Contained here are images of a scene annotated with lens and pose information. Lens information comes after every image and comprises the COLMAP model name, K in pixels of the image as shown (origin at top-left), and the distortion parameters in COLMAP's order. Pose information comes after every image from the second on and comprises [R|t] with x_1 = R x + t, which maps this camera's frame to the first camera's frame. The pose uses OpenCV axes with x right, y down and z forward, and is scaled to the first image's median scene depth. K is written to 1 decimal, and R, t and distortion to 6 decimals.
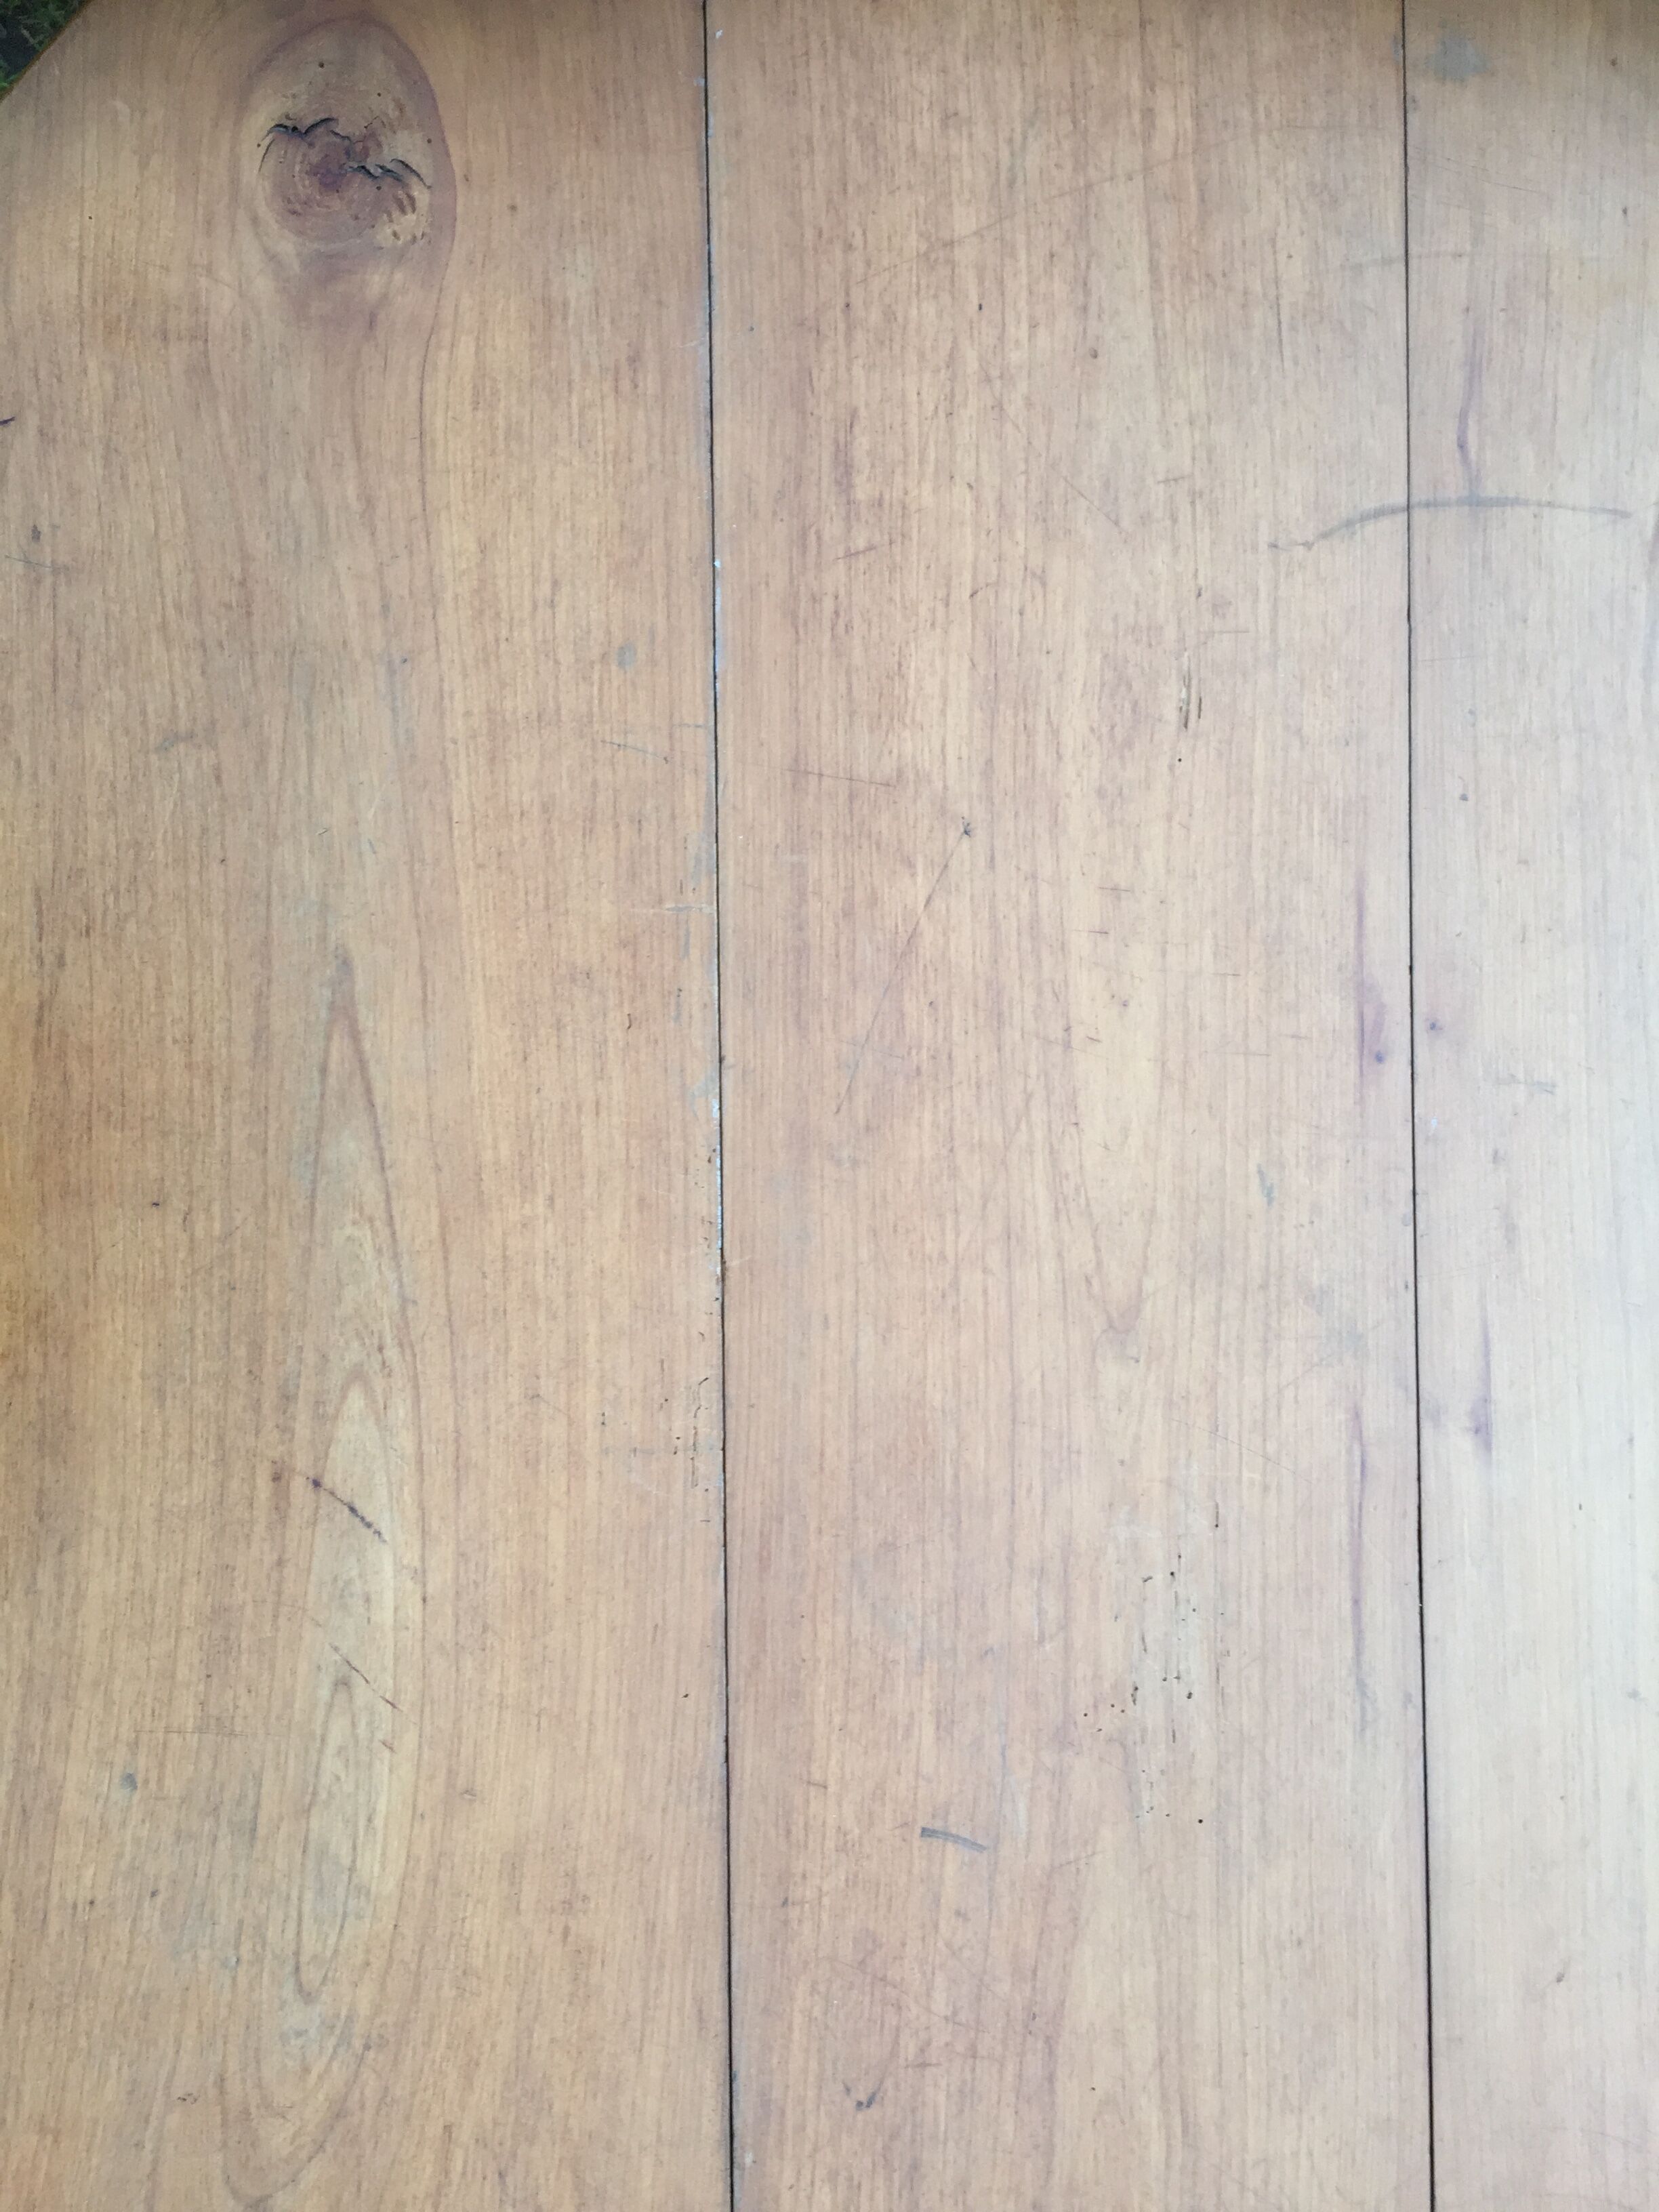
lens RADIAL K [[1874.6, 0, 816.1], [0, 1874.6, 1100.7], [0, 0, 1]] dist [0.085420, -0.117985]
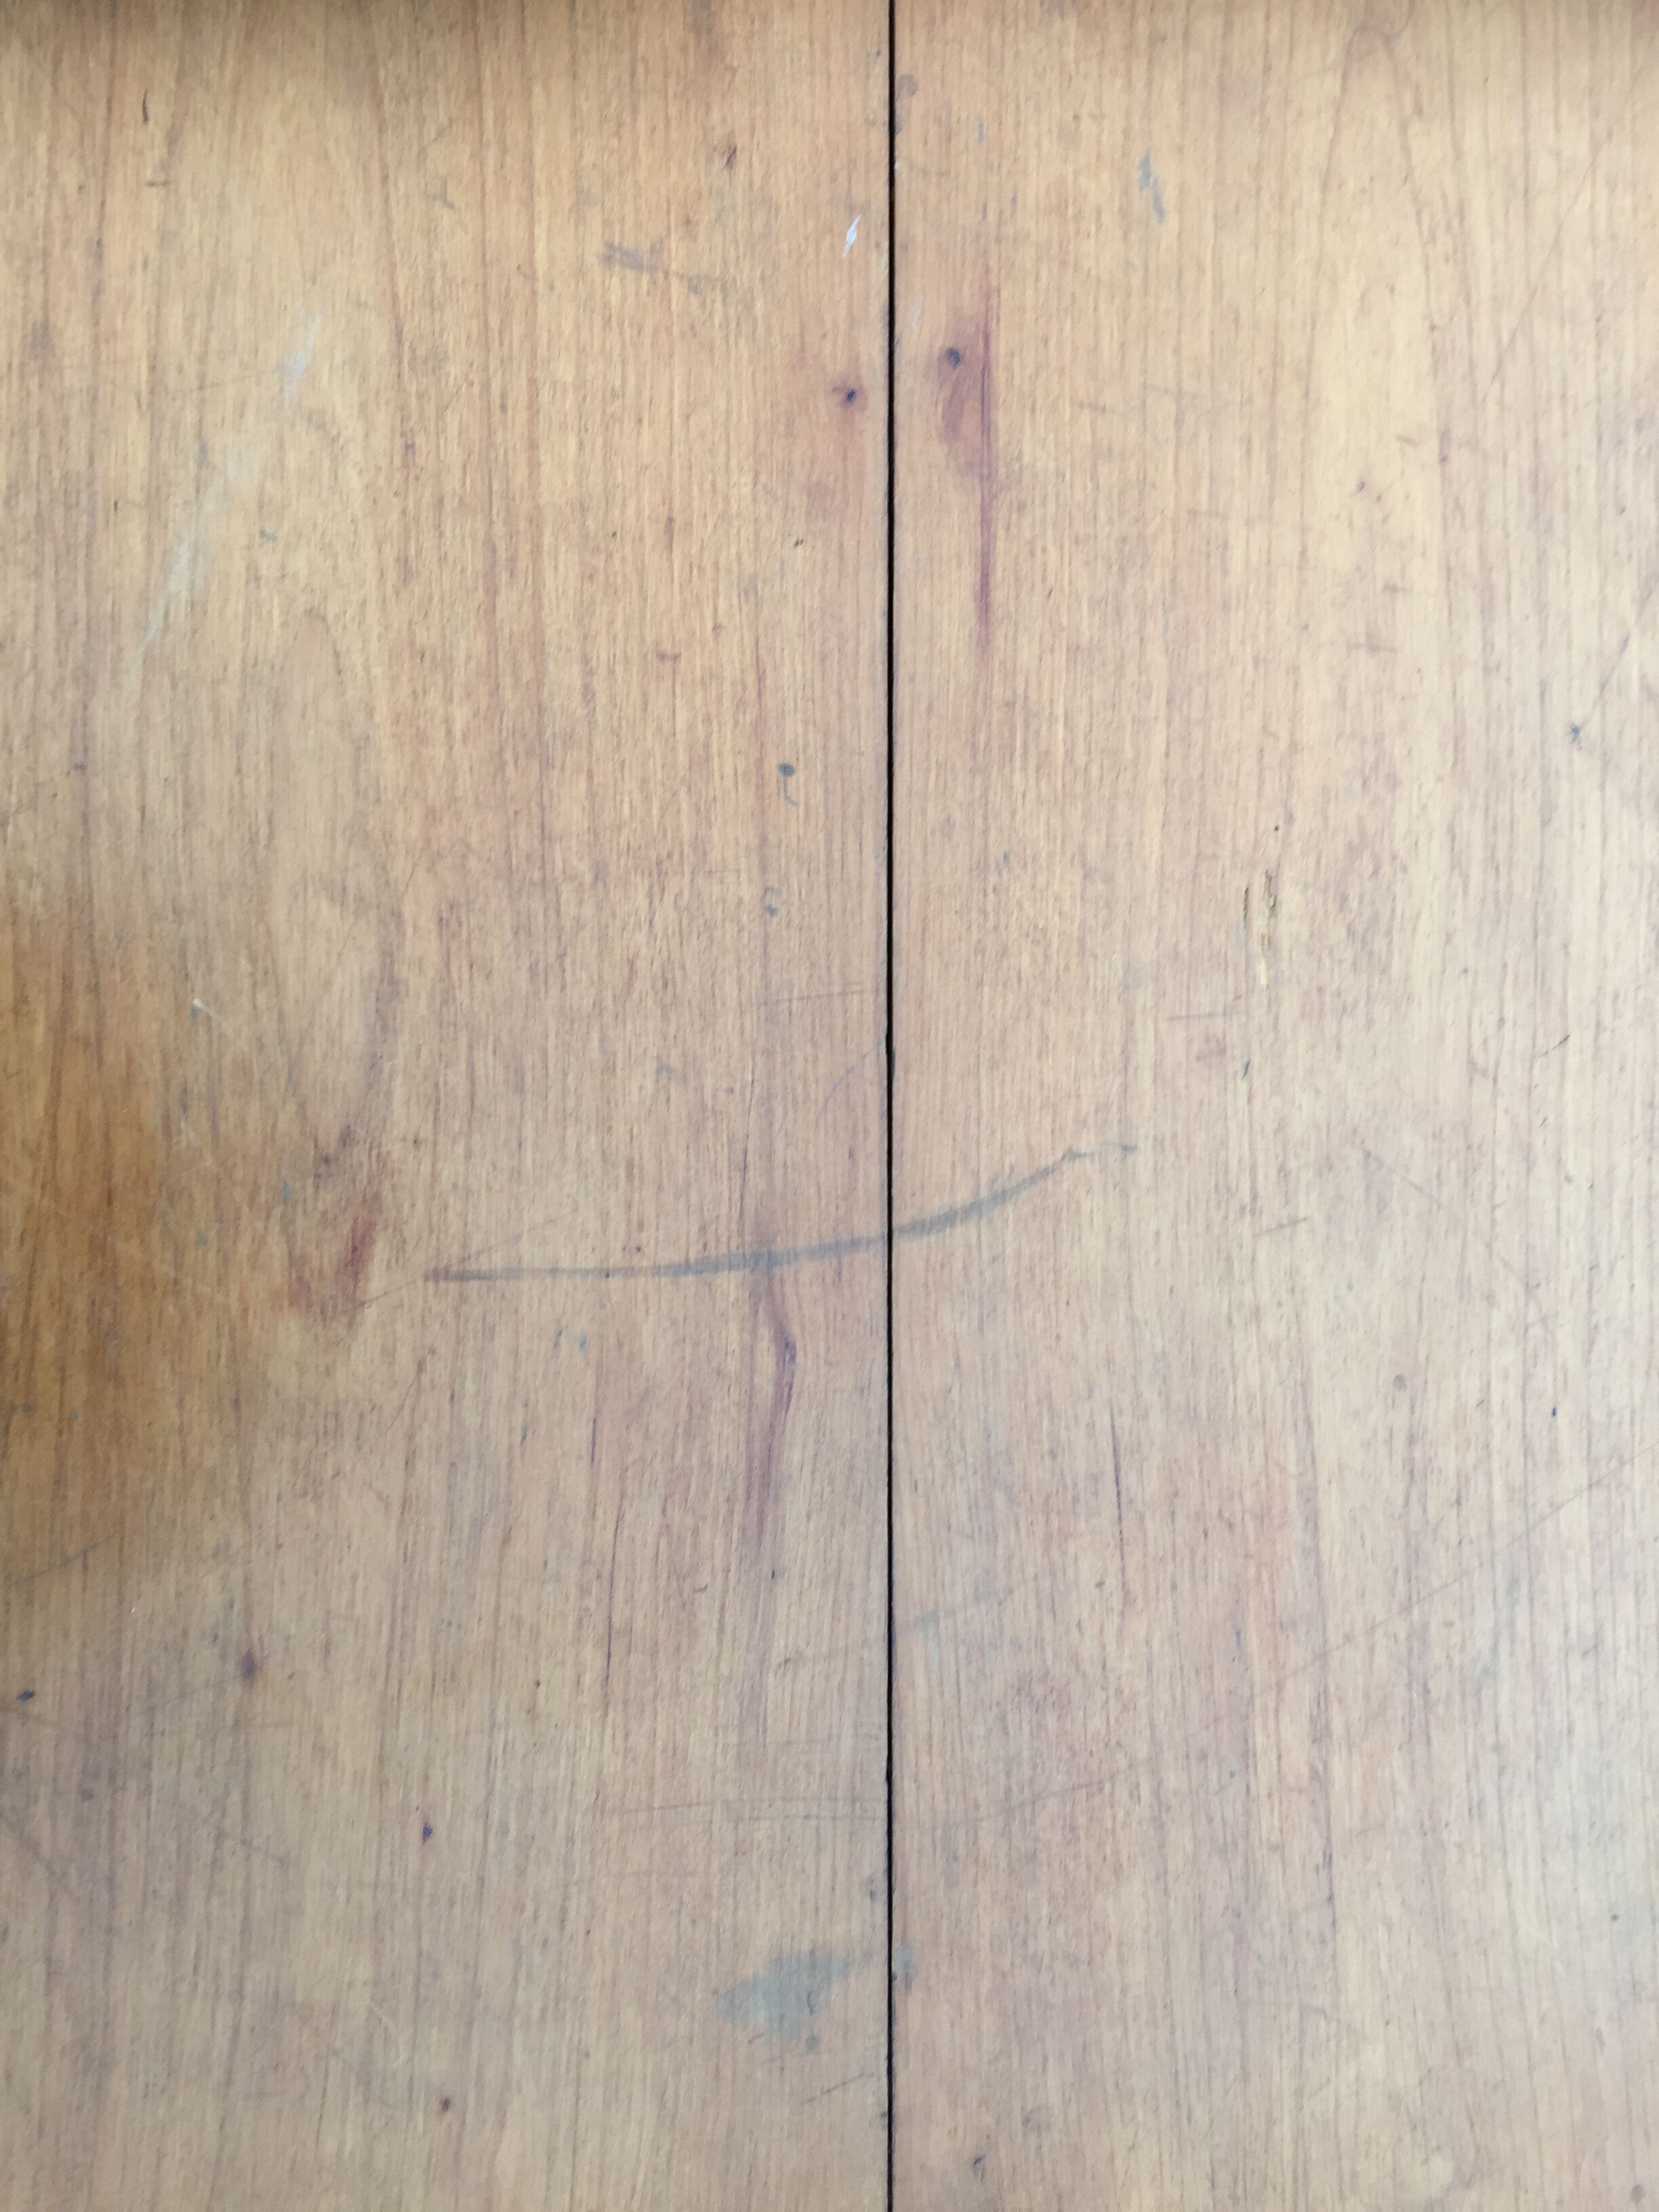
lens RADIAL K [[1874.6, 0, 825.2], [0, 1874.6, 1132.7], [0, 0, 1]] dist [0.085420, -0.117985]
pose [[-0.775172, -0.016843, -0.631526, 0.797725], [0.012126, -0.999857, 0.011784, -0.317515], [-0.631634, 0.001477, 0.775266, 0.591355]]
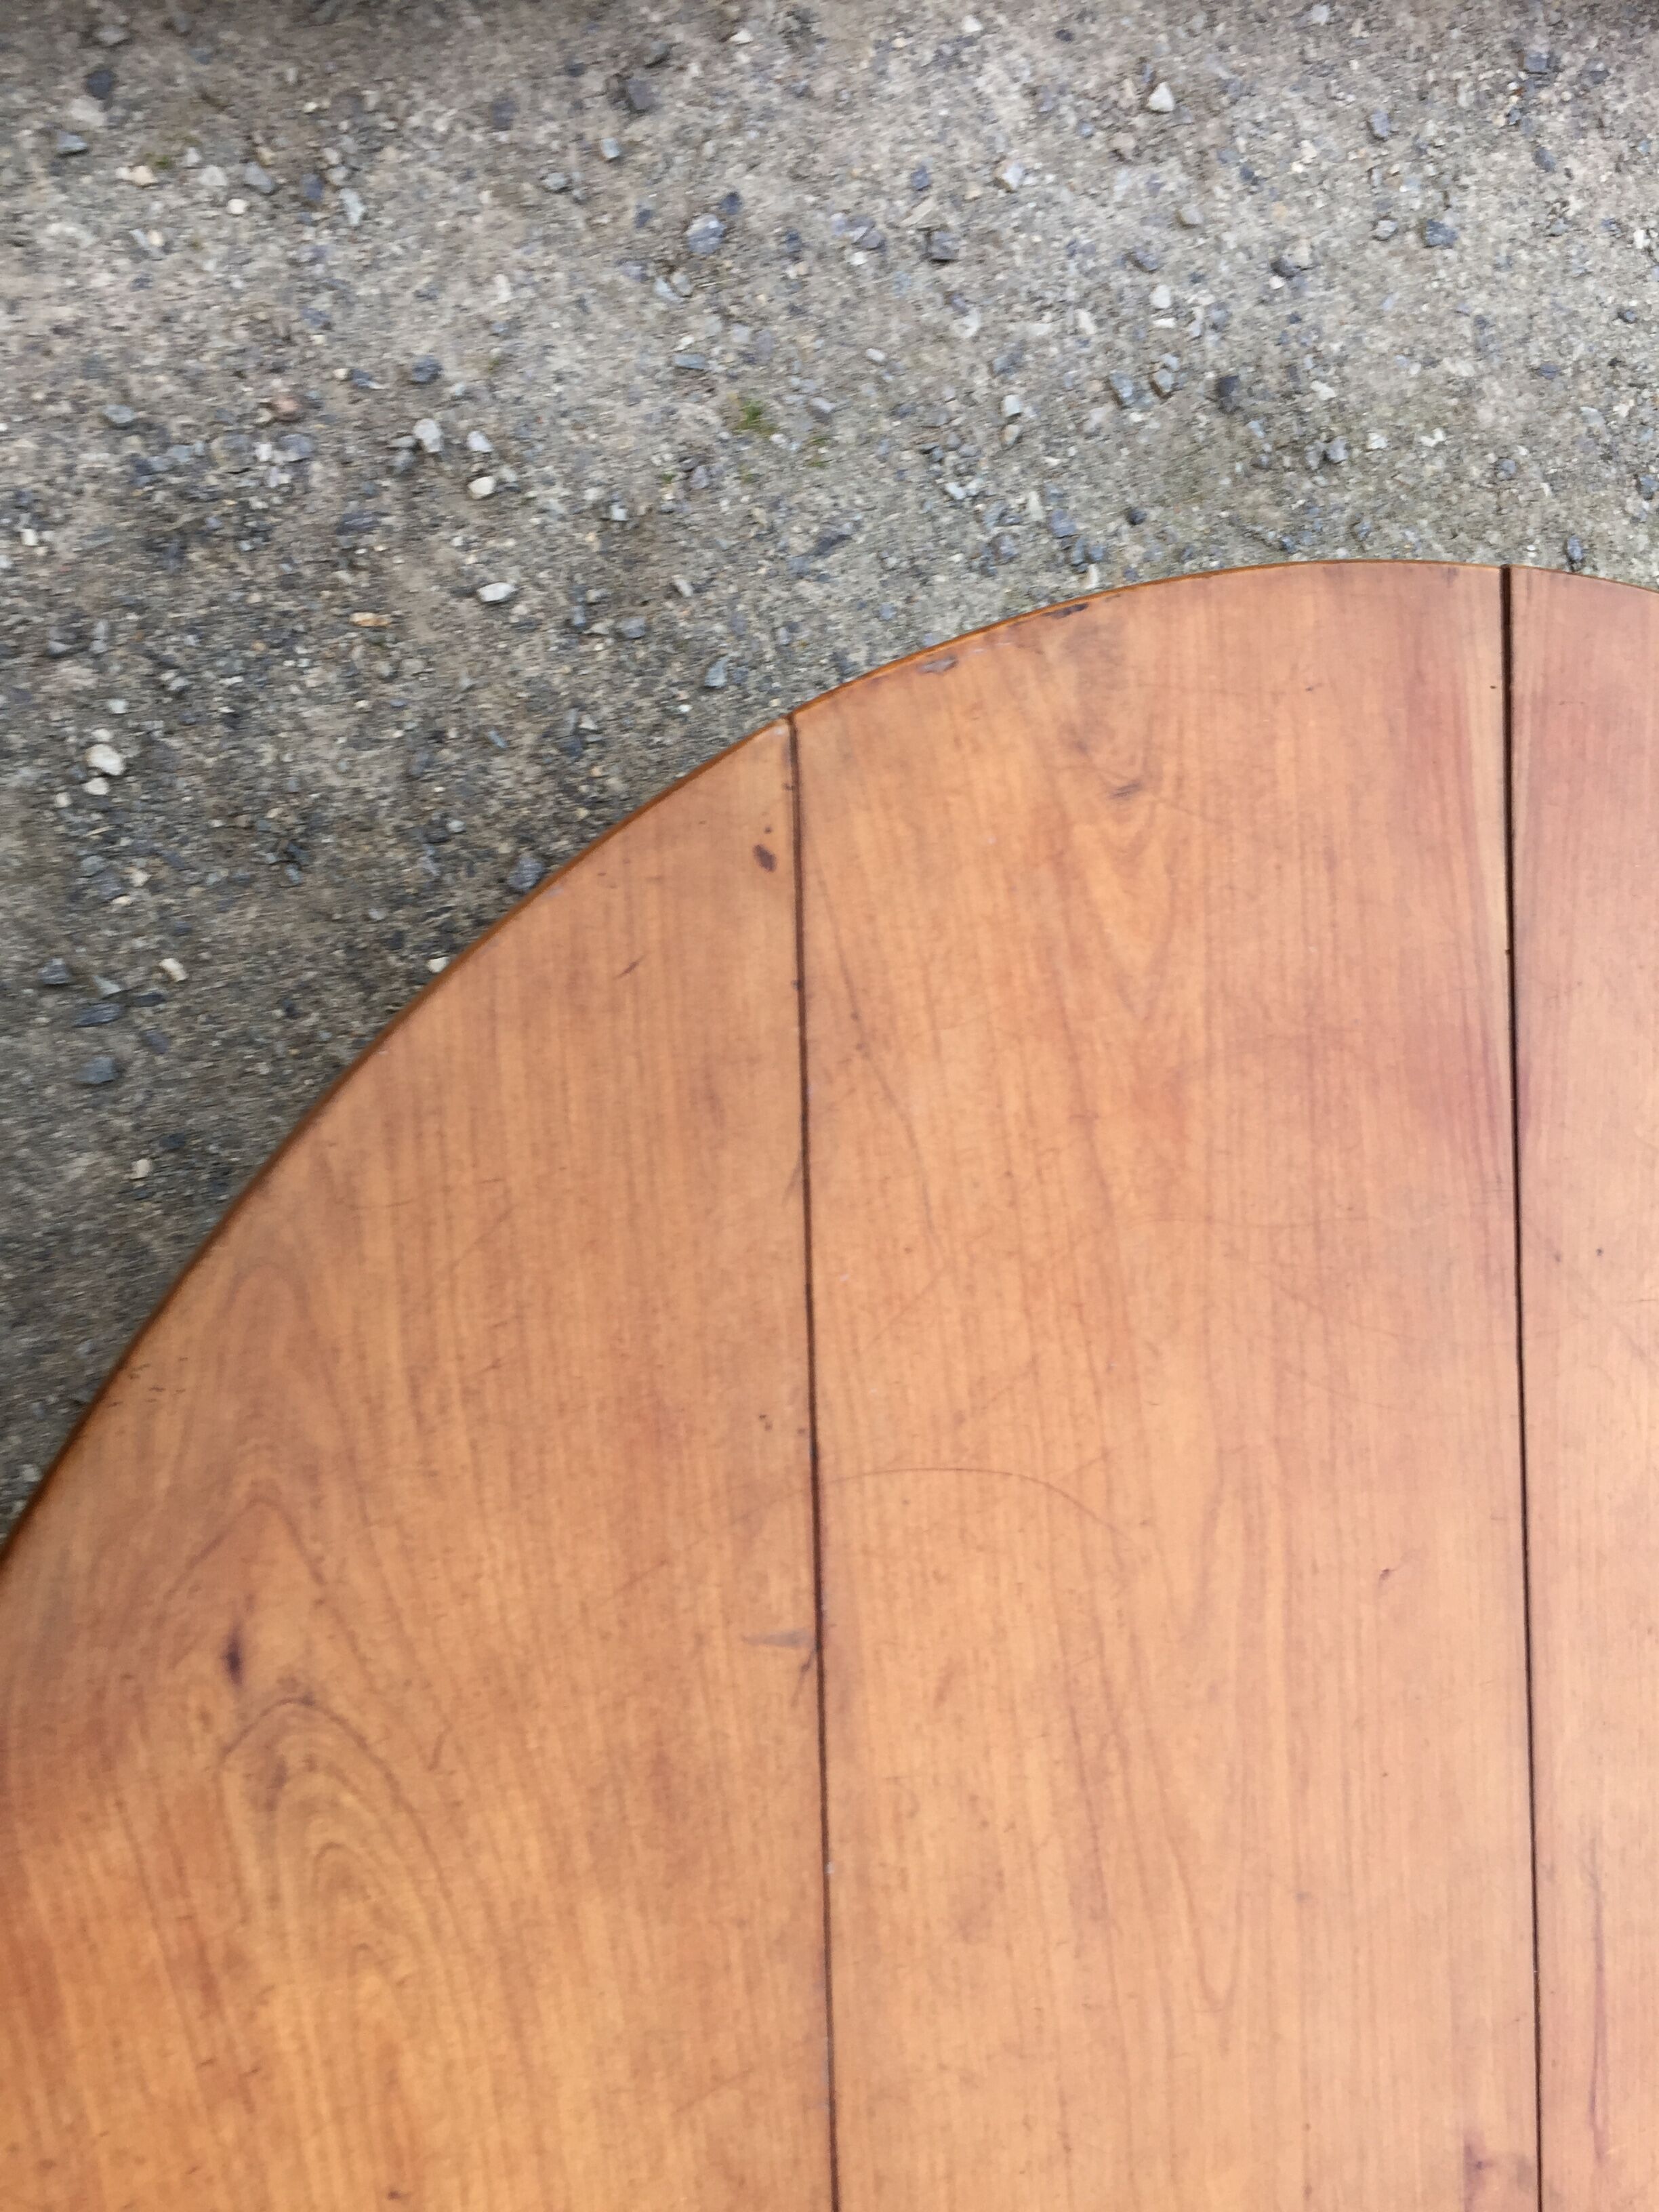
lens RADIAL K [[1874.6, 0, 821.4], [0, 1874.6, 1112.6], [0, 0, 1]] dist [0.085420, -0.117985]
pose [[-0.708880, 0.008138, -0.705282, 1.388803], [-0.013224, -0.999911, 0.001753, 0.780861], [-0.705205, 0.010570, 0.708925, 0.629519]]
